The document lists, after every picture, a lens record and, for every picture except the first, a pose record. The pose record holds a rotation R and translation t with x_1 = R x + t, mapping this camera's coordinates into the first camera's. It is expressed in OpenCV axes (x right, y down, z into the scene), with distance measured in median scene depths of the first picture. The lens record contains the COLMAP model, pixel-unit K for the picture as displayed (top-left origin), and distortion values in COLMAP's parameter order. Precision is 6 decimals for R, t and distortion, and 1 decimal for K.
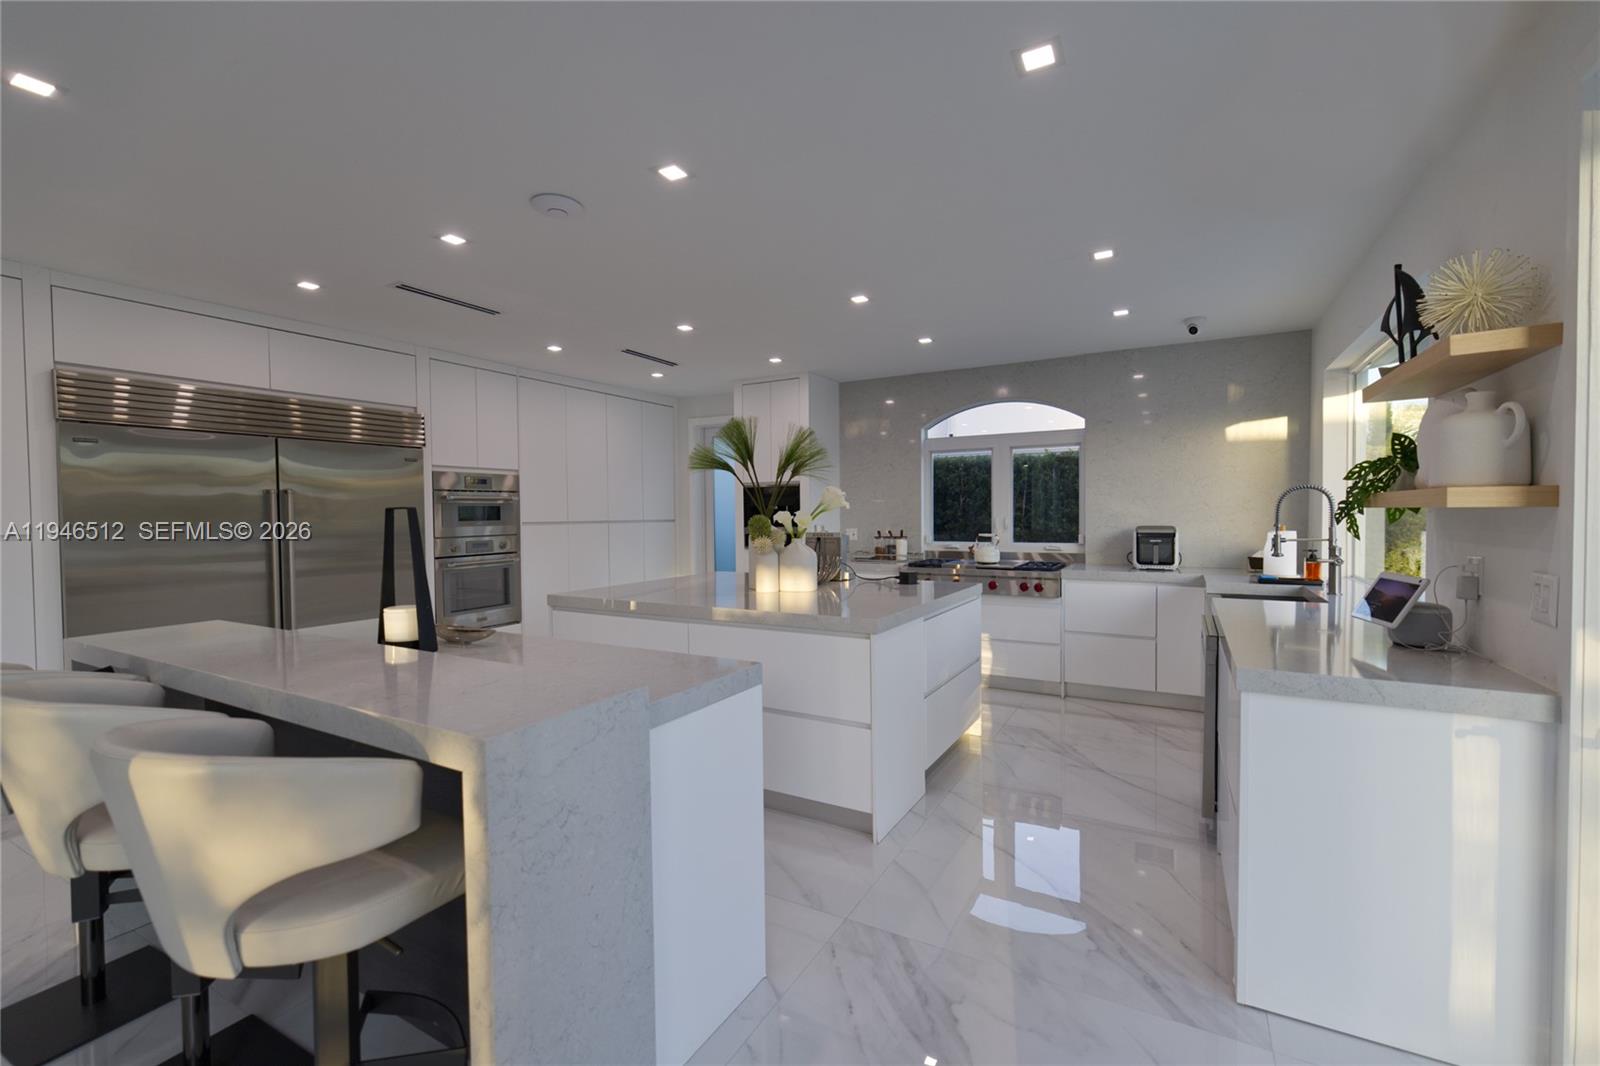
lens RADIAL K [[691.0, 0, 800.0], [0, 691.0, 533.0], [0, 0, 1]] dist [-0.000320, -0.000080]
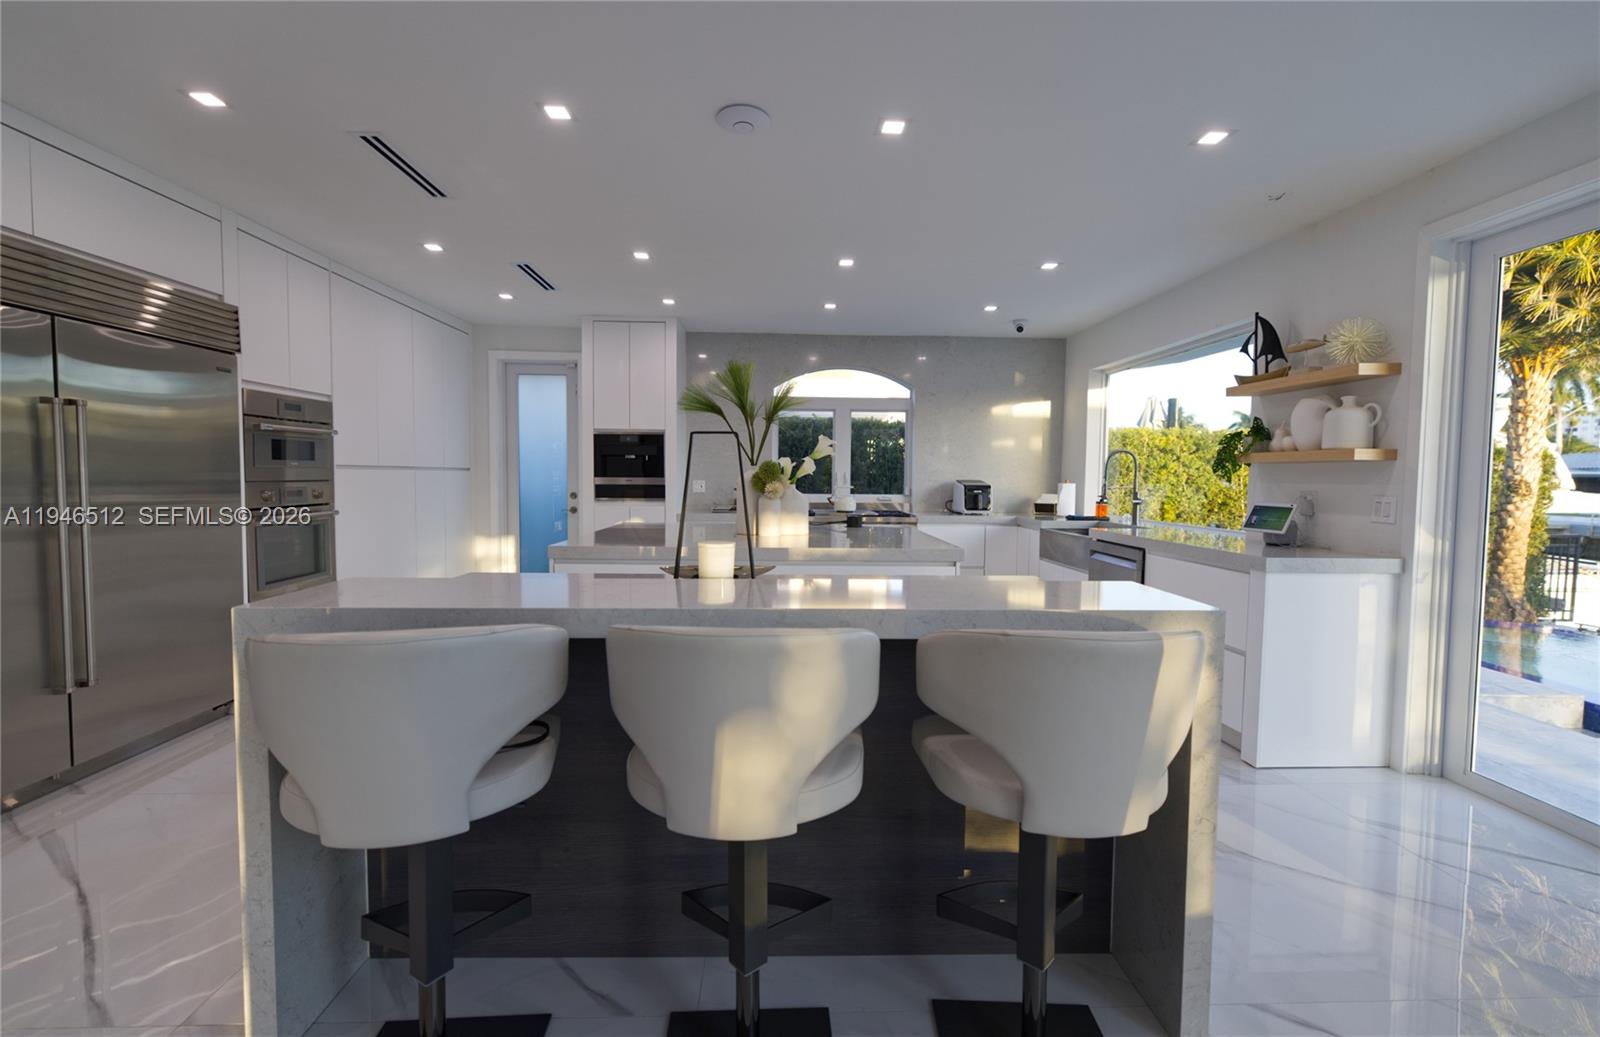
lens RADIAL K [[702.0, 0, 815.4], [0, 702.0, 512.0], [0, 0, 1]] dist [0.024542, -0.013765]
pose [[0.846727, -0.010315, 0.531928, -0.383136], [-0.001788, 0.999751, 0.022235, 0.018816], [-0.532025, -0.019778, 0.846497, 0.059165]]
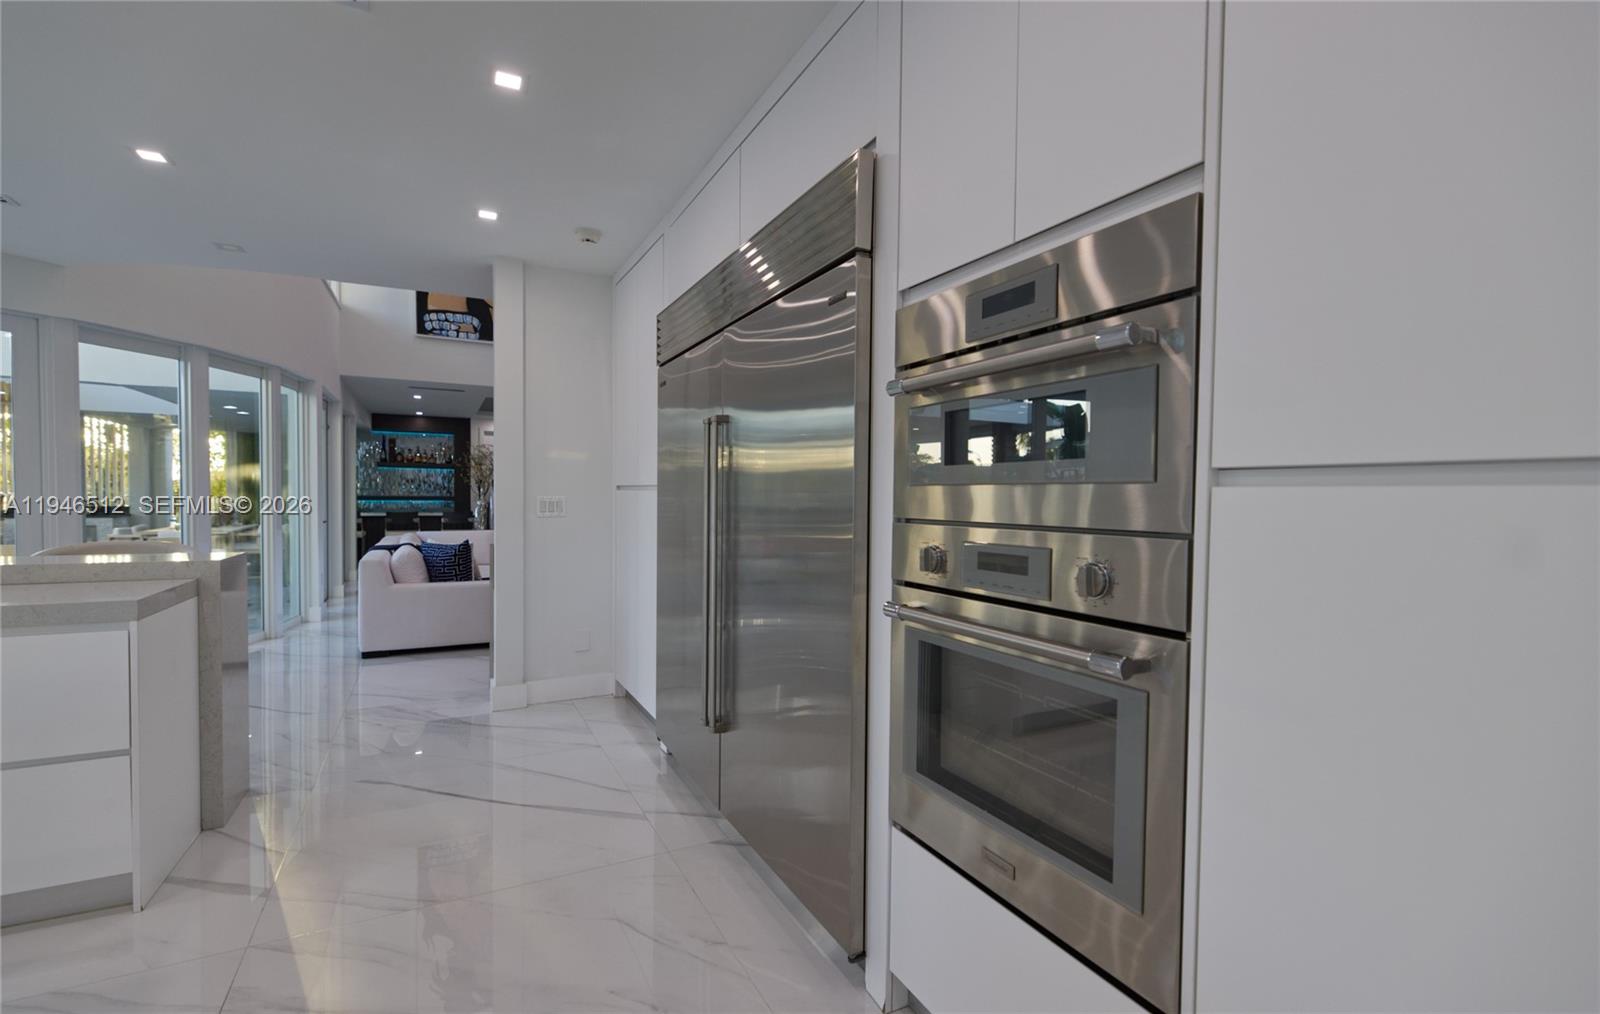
lens RADIAL K [[719.1, 0, 800.0], [0, 719.1, 507.0], [0, 0, 1]] dist [0.000108, 0.000000]
pose [[-0.558686, 0.026067, -0.828970, -0.210433], [-0.029729, 0.998234, 0.051425, -0.011852], [0.828846, 0.053375, -0.556925, 1.046611]]
